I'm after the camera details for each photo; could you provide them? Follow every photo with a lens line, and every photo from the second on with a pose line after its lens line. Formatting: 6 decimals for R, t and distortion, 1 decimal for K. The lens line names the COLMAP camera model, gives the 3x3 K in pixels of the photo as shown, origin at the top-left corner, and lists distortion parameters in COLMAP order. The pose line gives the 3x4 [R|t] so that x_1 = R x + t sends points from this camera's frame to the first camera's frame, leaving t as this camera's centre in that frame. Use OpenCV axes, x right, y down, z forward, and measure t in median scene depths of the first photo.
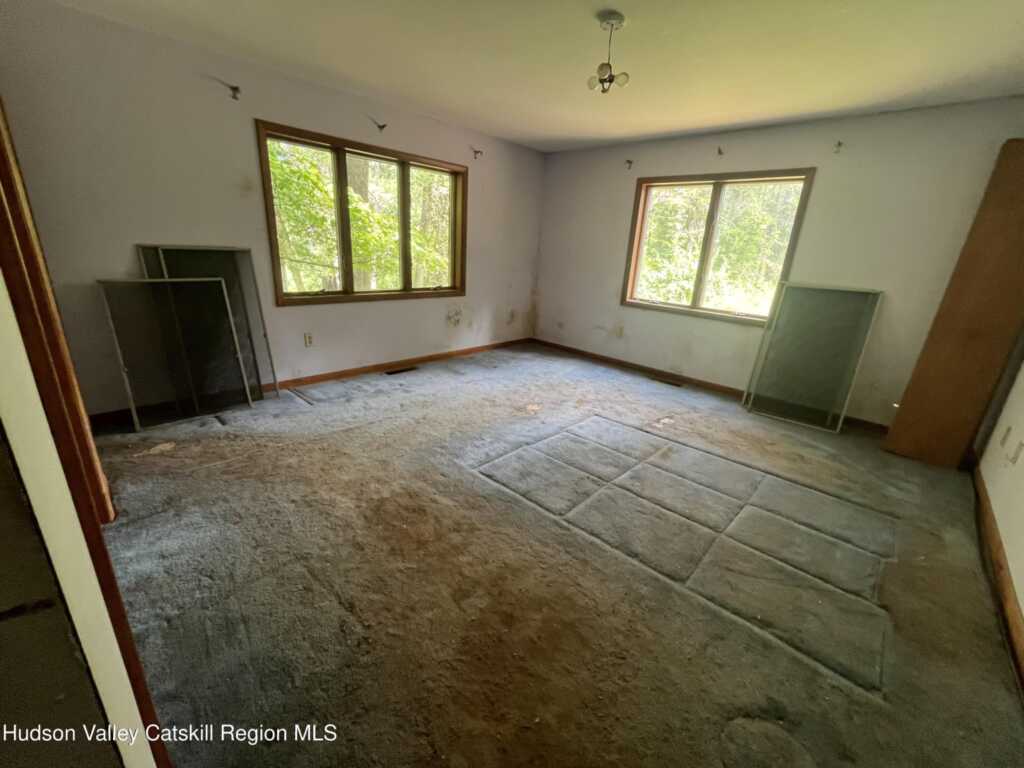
lens RADIAL K [[417.7, 0, 510.1], [0, 417.7, 383.6], [0, 0, 1]] dist [-0.001260, -0.000169]
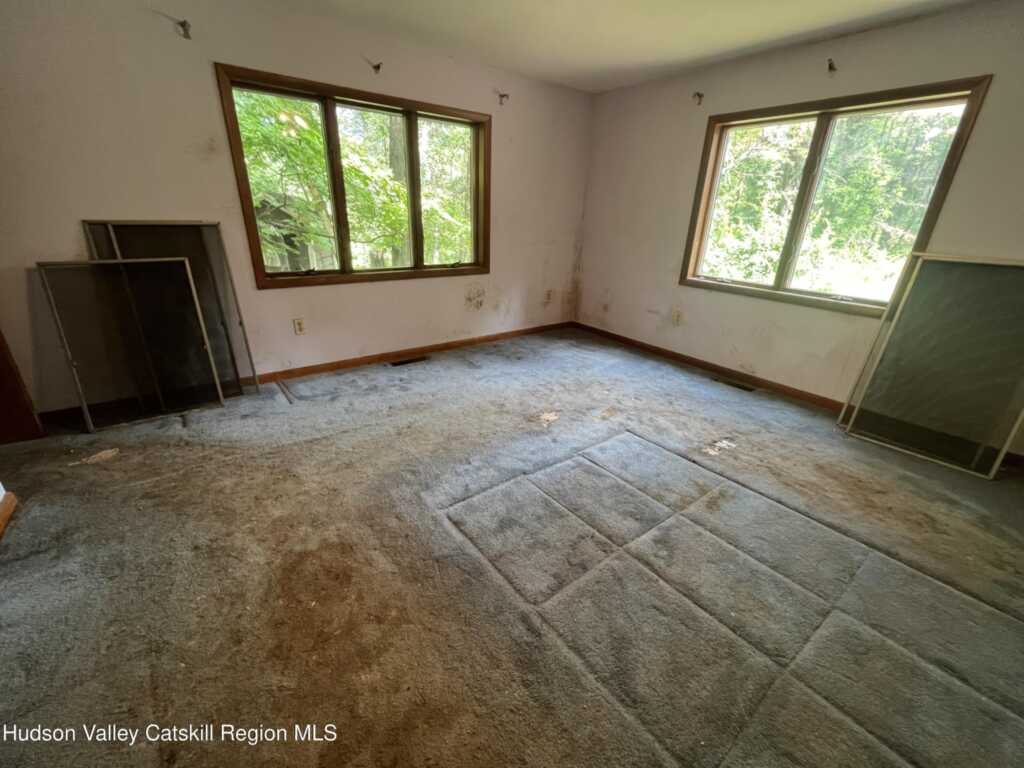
lens RADIAL K [[417.7, 0, 509.3], [0, 417.7, 383.7], [0, 0, 1]] dist [-0.001260, -0.000169]
pose [[0.986569, 0.037314, -0.159024, 0.115114], [-0.027244, 0.997511, 0.065041, -0.060669], [0.161055, -0.059835, 0.985130, 0.218973]]
